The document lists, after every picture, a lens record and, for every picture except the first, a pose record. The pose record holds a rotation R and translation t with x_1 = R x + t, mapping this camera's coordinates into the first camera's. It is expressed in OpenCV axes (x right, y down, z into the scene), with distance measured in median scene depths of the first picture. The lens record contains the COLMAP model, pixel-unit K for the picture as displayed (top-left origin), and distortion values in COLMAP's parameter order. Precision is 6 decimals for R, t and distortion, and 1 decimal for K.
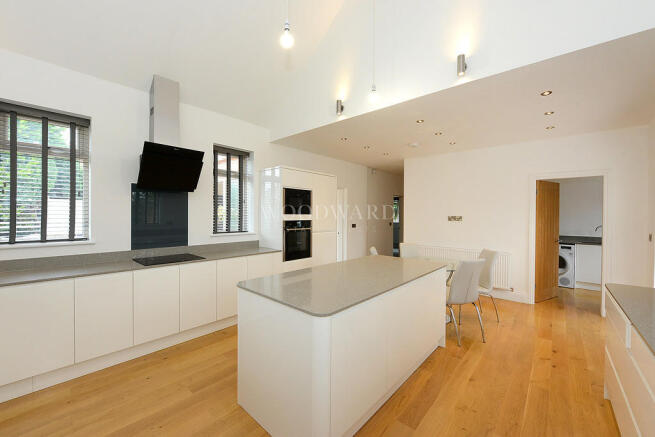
lens RADIAL K [[255.2, 0, 328.1], [0, 255.2, 214.0], [0, 0, 1]] dist [-0.023571, -0.000182]
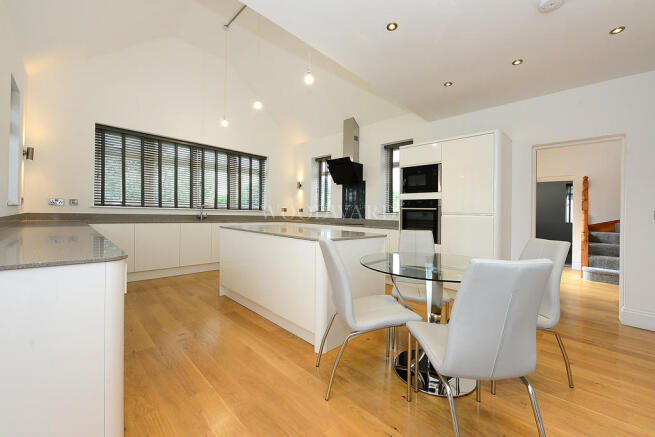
lens RADIAL K [[255.2, 0, 330.8], [0, 255.2, 215.2], [0, 0, 1]] dist [-0.023571, -0.000182]
pose [[-0.026495, 0.006438, -0.999628, 0.844885], [-0.022256, 0.999728, 0.007029, 0.086805], [0.999401, 0.022434, -0.026344, 0.744270]]
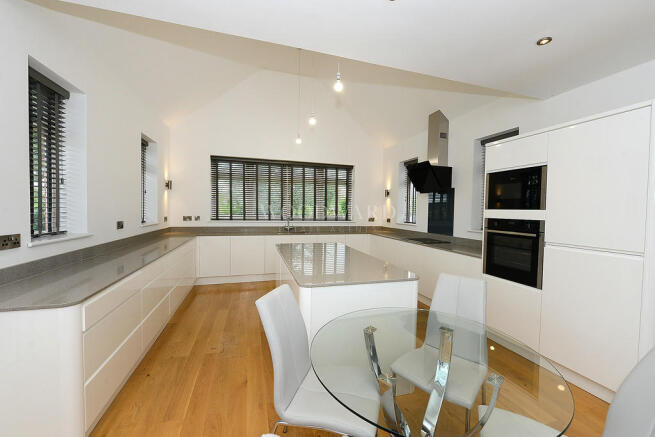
lens RADIAL K [[255.2, 0, 329.3], [0, 255.2, 218.7], [0, 0, 1]] dist [-0.023571, -0.000182]
pose [[-0.504451, 0.024419, -0.863095, 0.680968], [-0.013032, 0.999271, 0.035888, 0.008096], [0.863342, 0.029351, -0.503765, 0.973008]]
